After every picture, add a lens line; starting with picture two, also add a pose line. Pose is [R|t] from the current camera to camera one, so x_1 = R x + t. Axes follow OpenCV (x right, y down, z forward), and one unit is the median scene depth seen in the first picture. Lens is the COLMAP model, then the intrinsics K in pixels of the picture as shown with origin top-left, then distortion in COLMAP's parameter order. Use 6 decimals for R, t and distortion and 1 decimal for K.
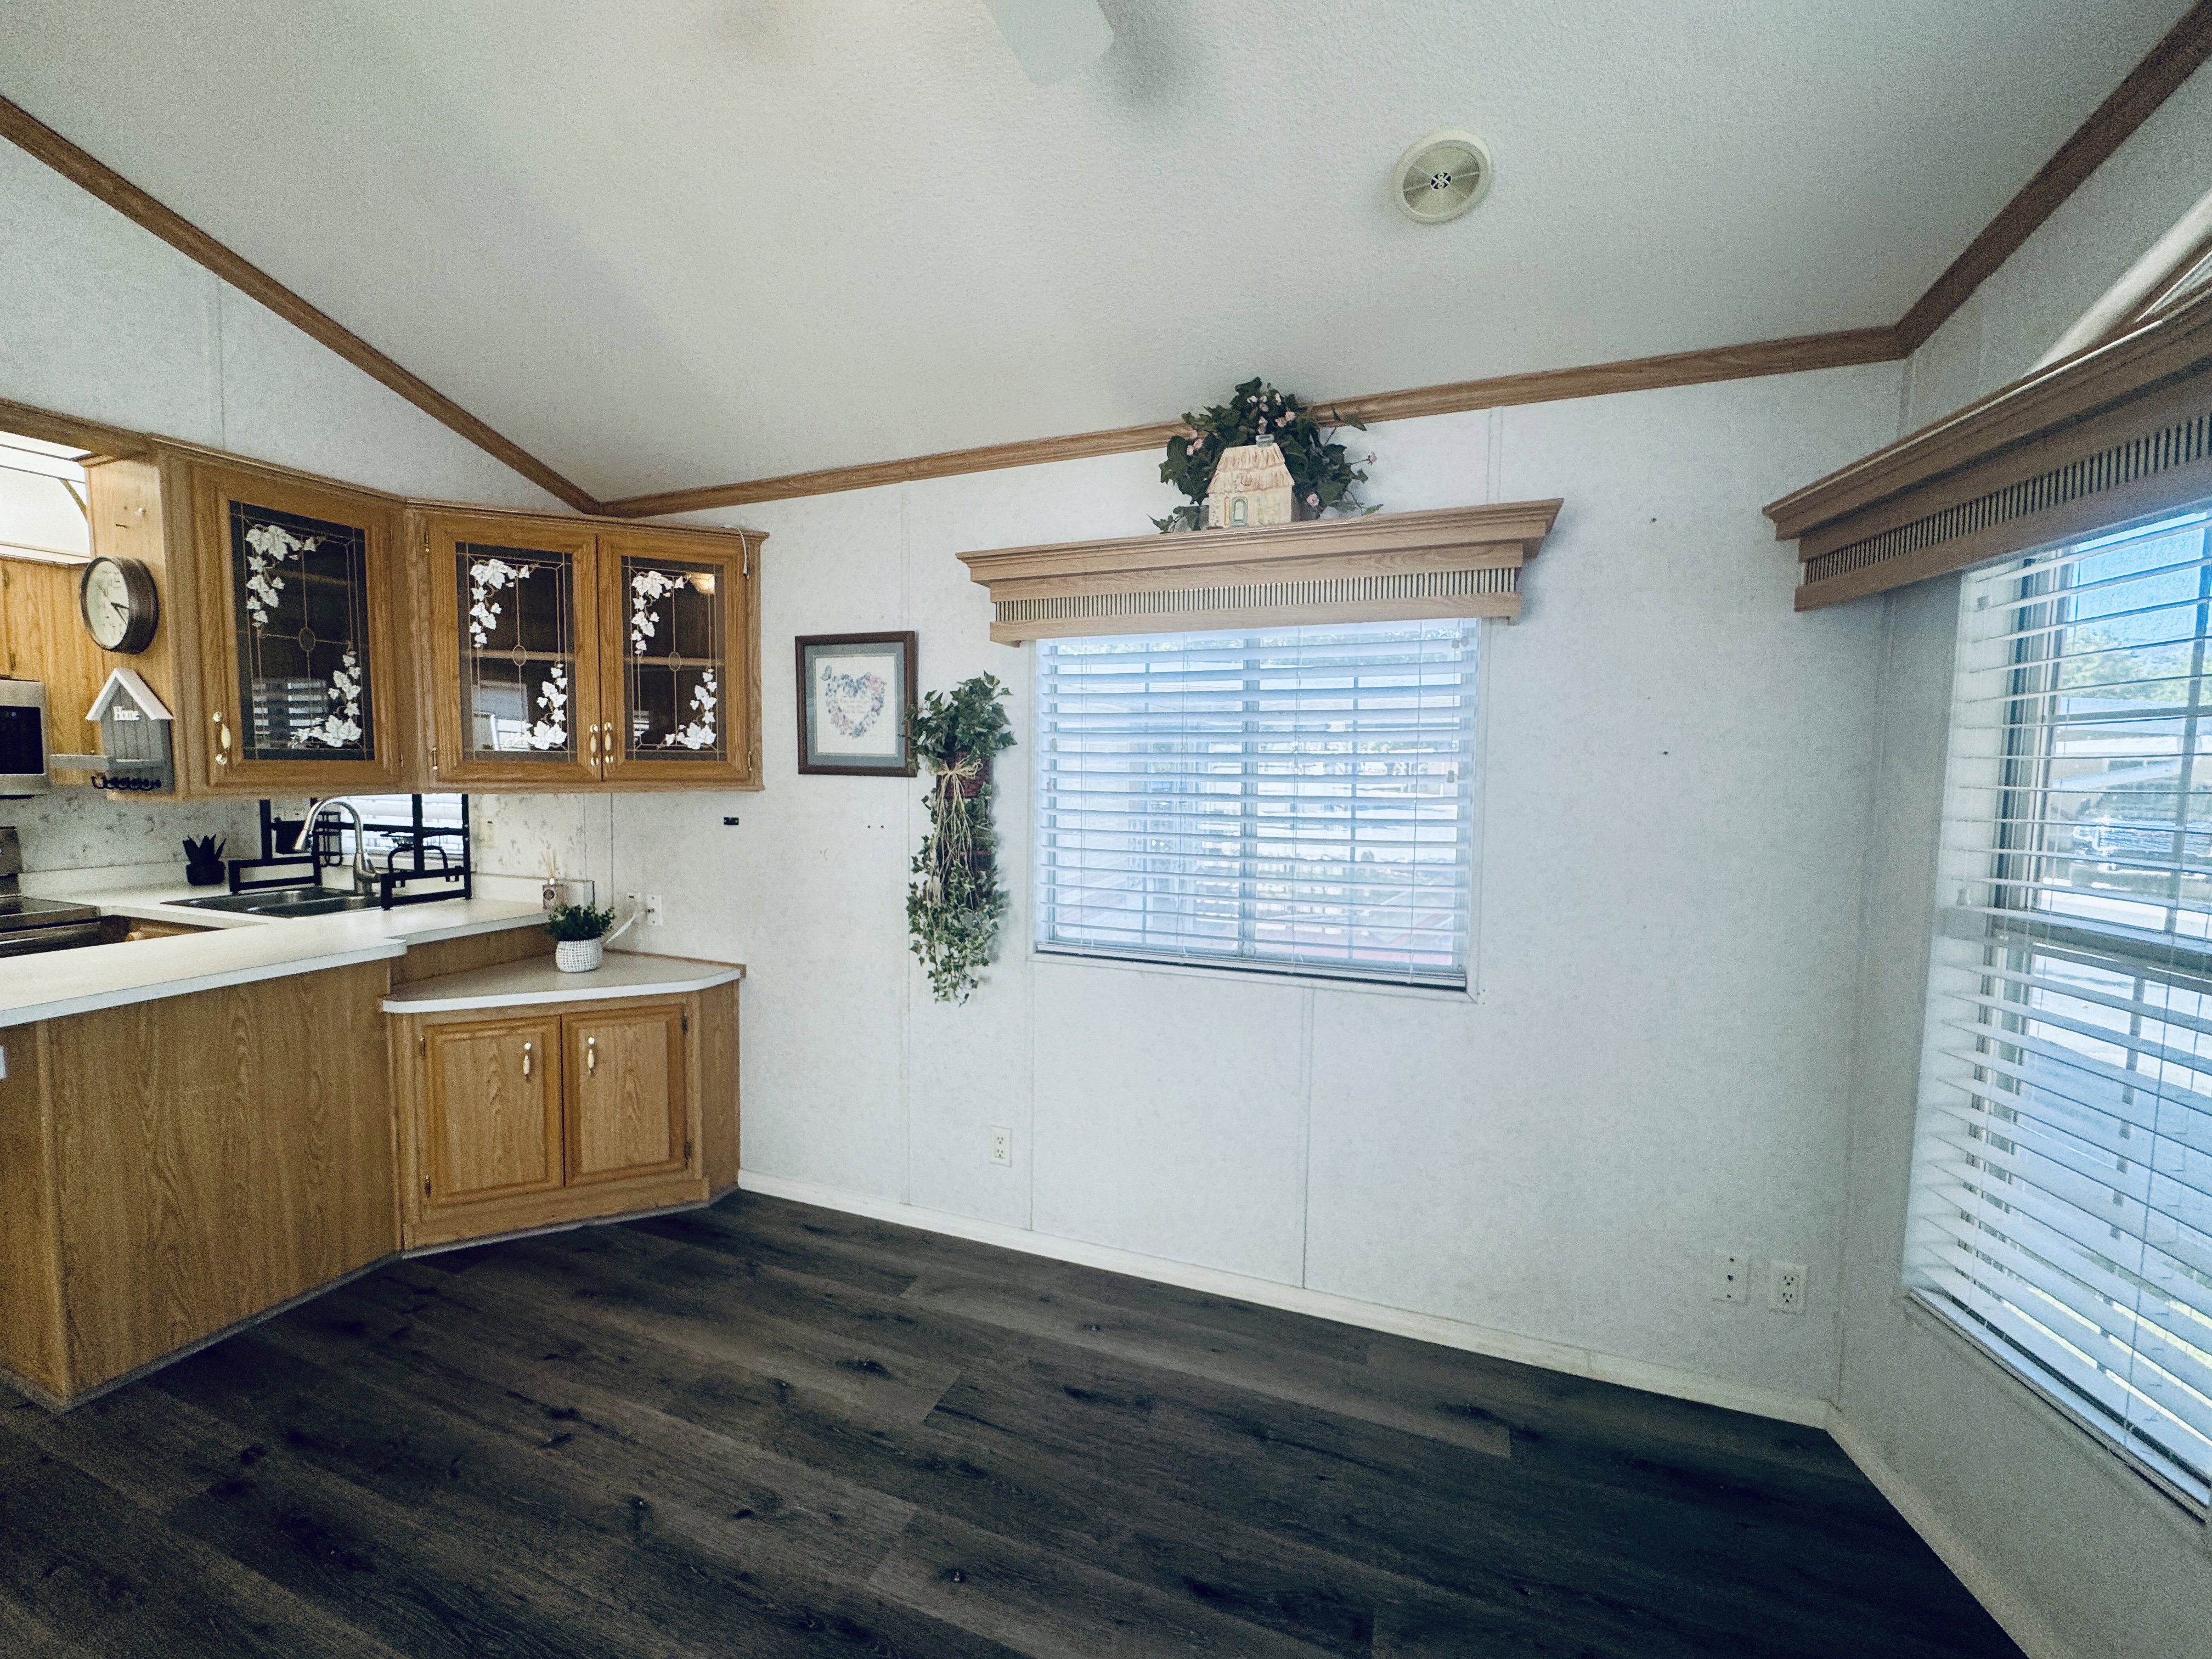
lens RADIAL K [[885.0, 0, 1107.0], [0, 885.0, 827.4], [0, 0, 1]] dist [-0.004257, 0.000282]
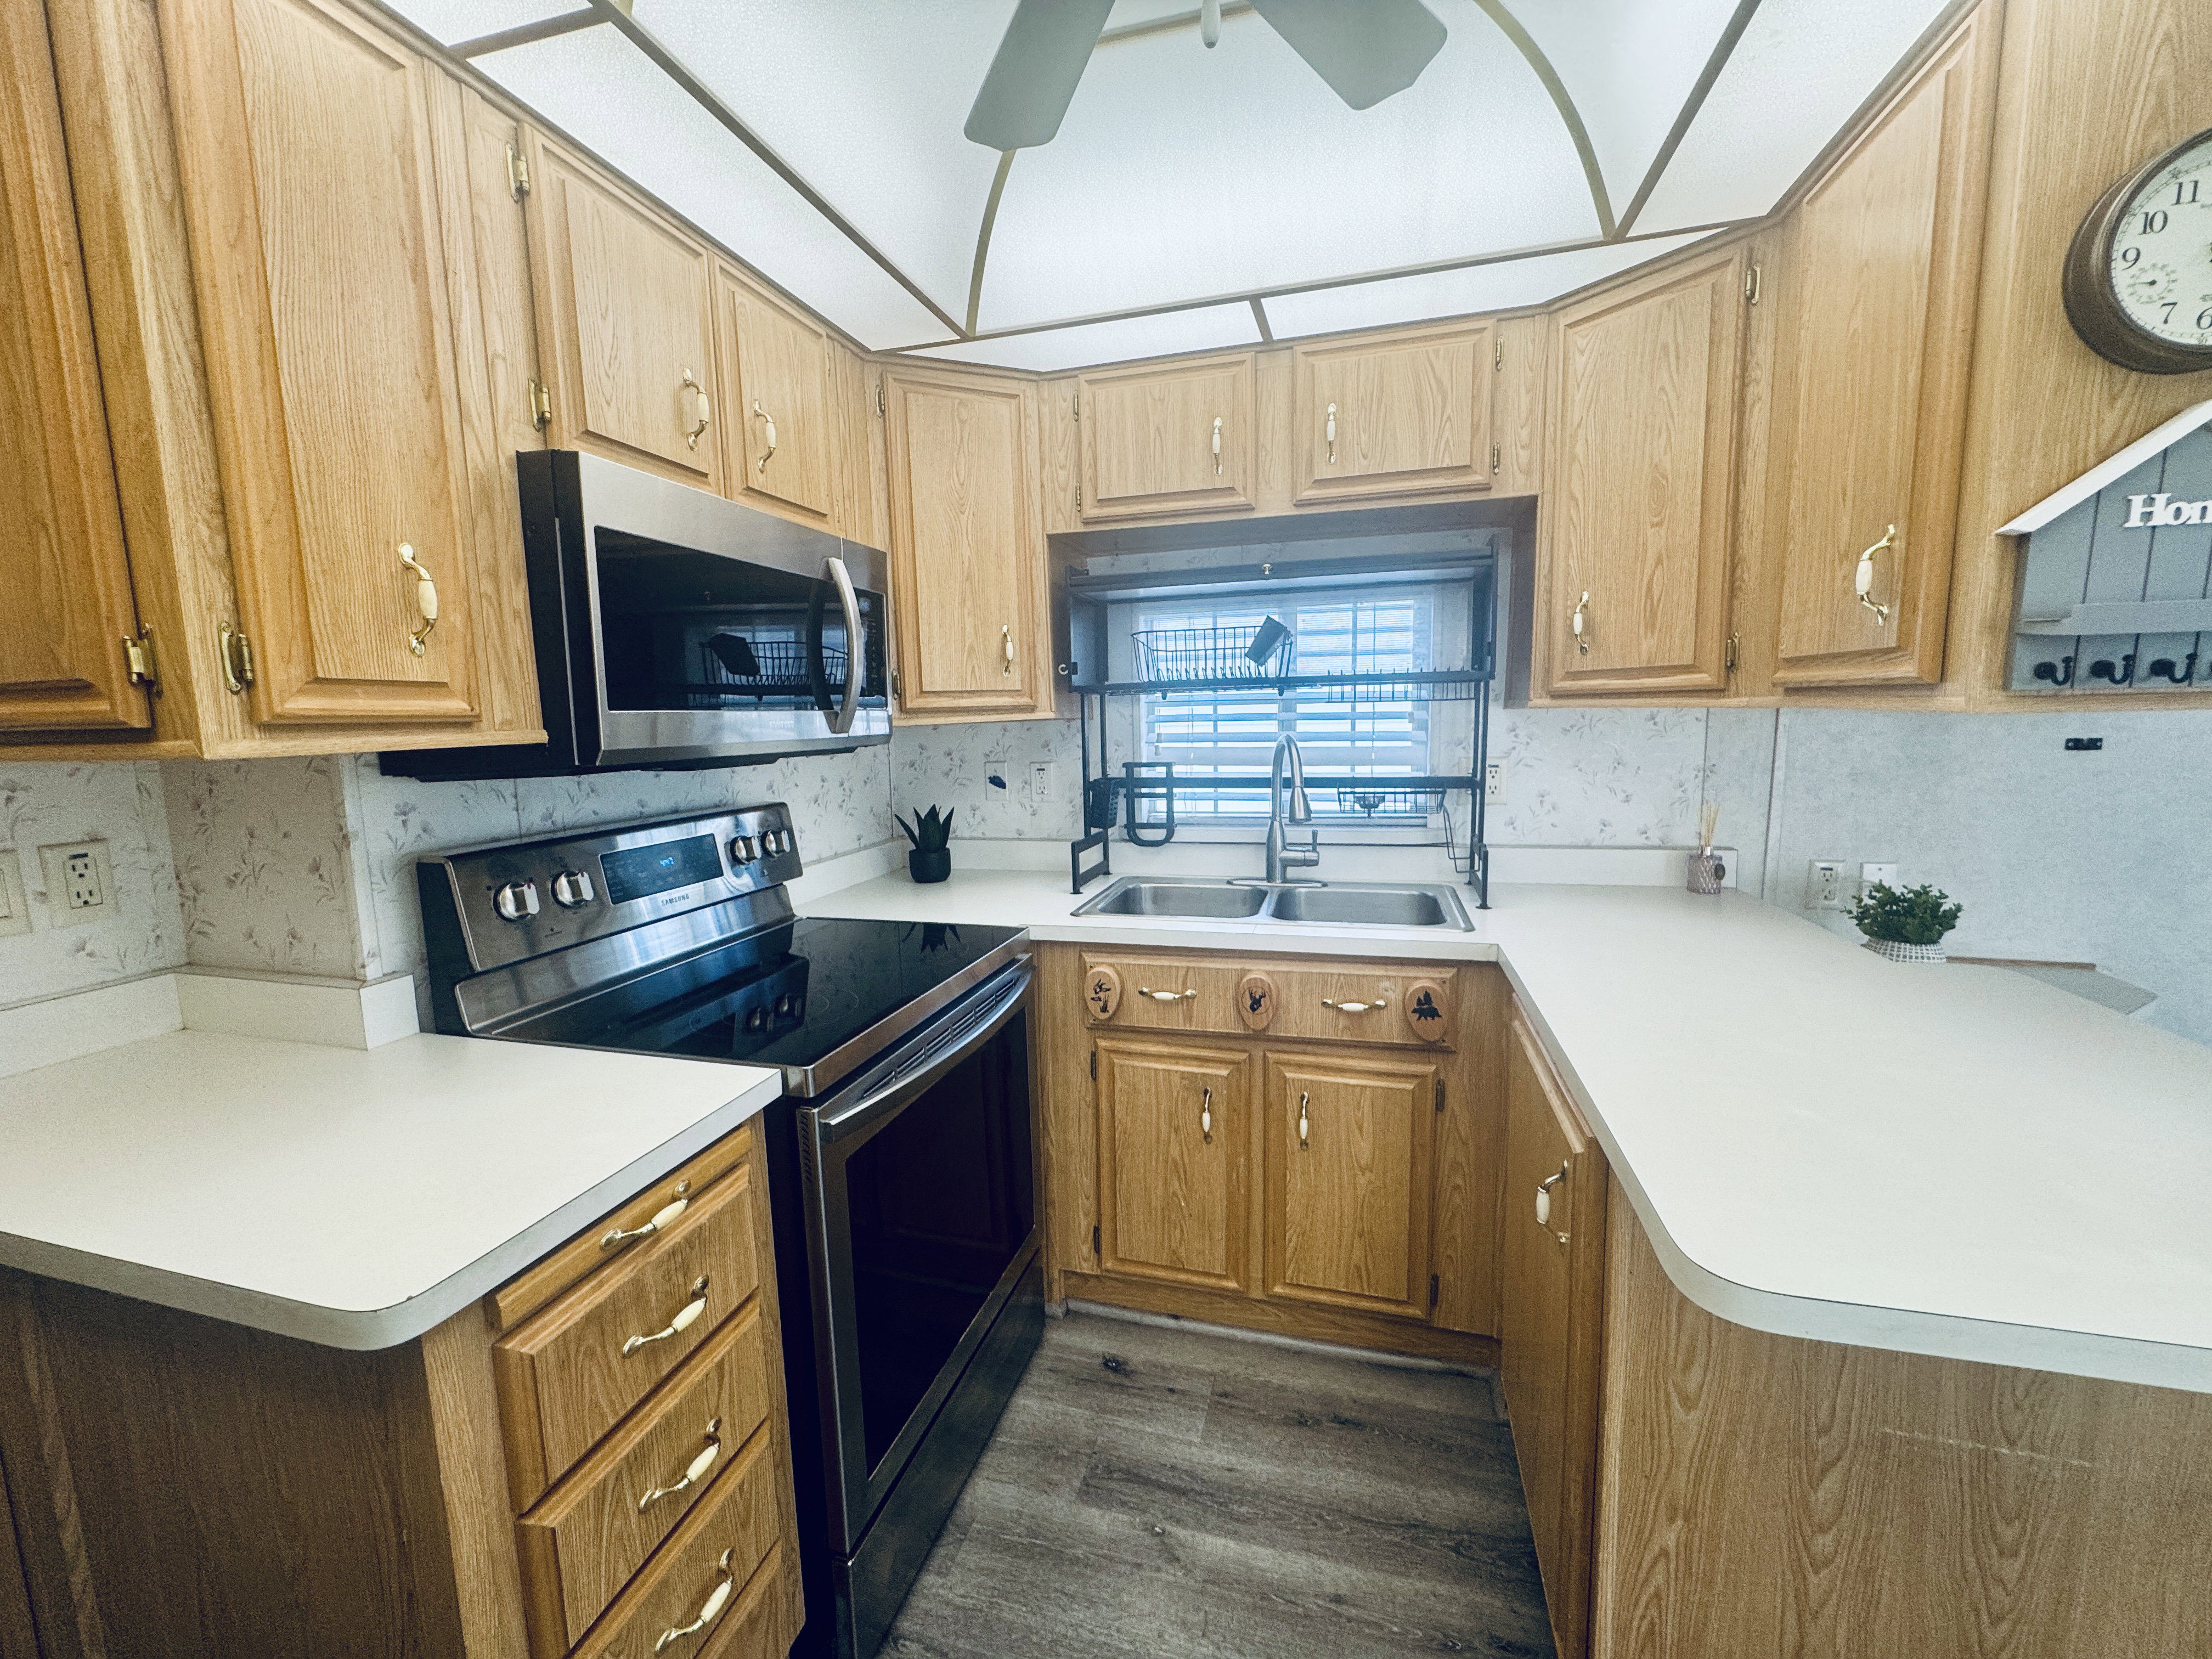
lens RADIAL K [[885.0, 0, 1107.0], [0, 885.0, 827.4], [0, 0, 1]] dist [-0.004257, 0.000282]
pose [[0.995838, -0.043290, 0.080201, -1.349940], [0.038578, 0.997489, 0.059398, -0.013679], [-0.082571, -0.056057, 0.995007, 0.476714]]
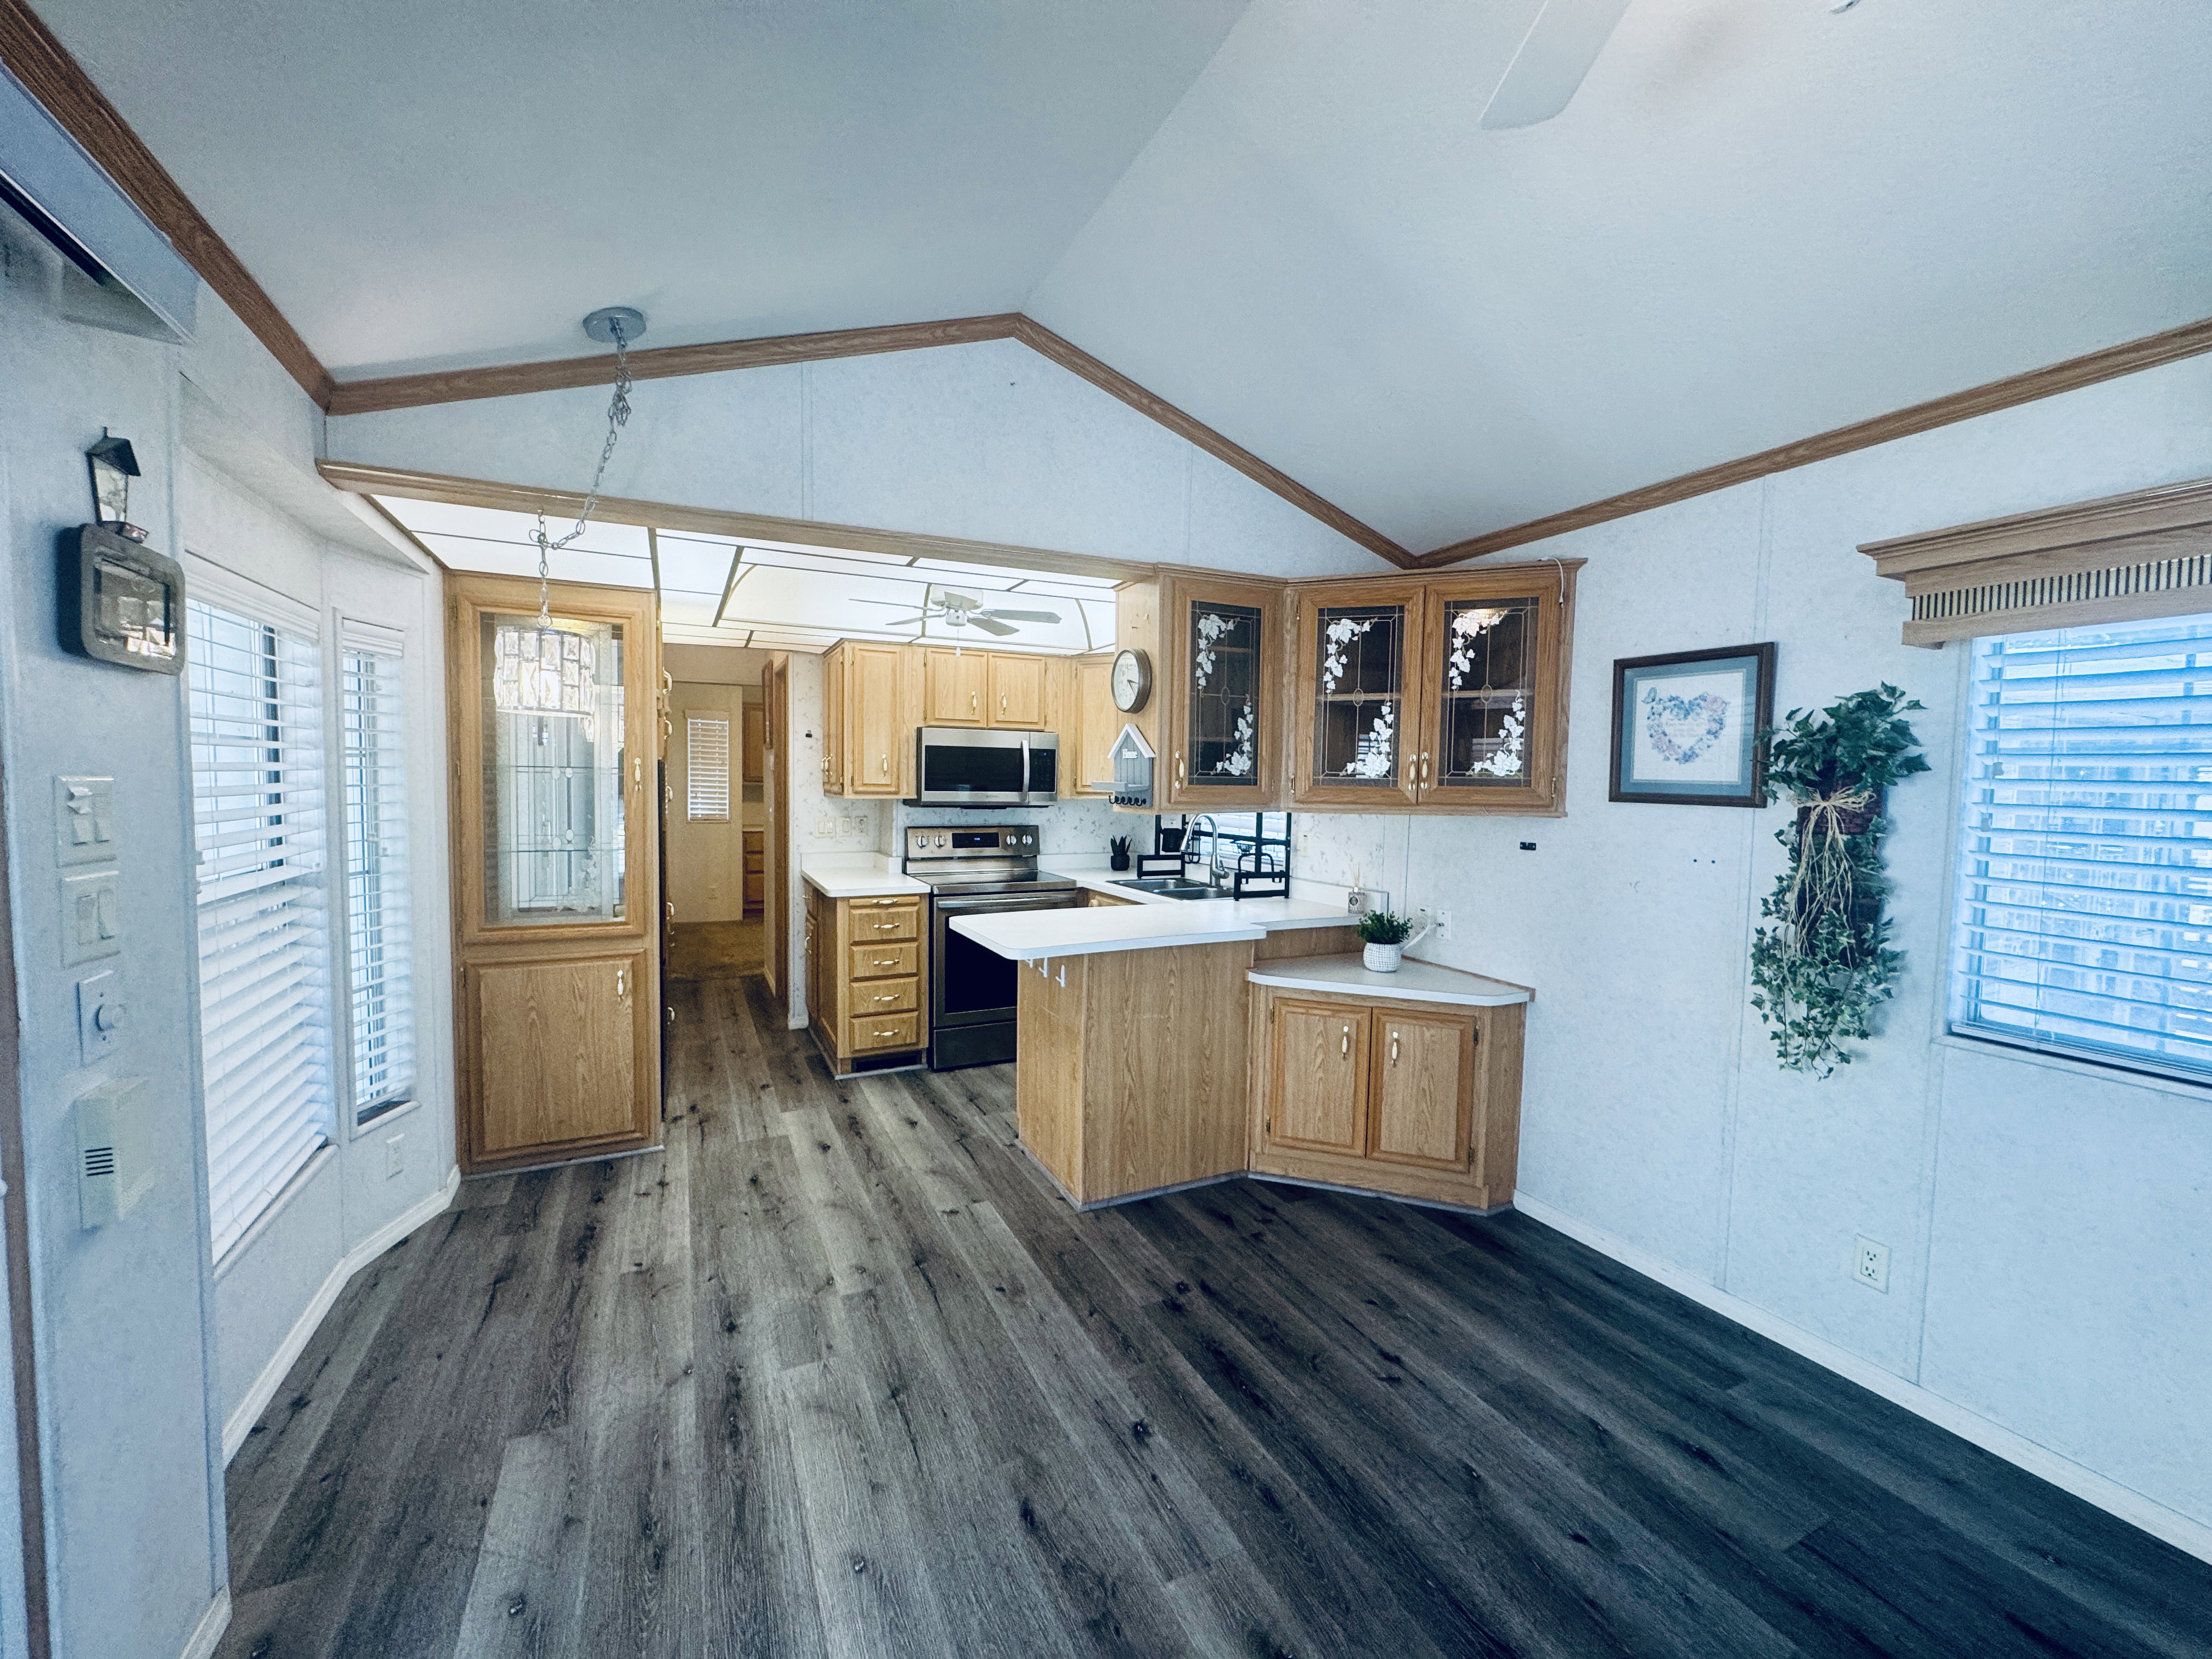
lens RADIAL K [[881.8, 0, 1107.4], [0, 881.8, 828.0], [0, 0, 1]] dist [-0.003104, 0.000000]
pose [[0.731647, 0.038419, -0.680601, -0.101237], [-0.054415, 0.998516, -0.002131, 0.000737], [0.679509, 0.038593, 0.732652, -0.085442]]
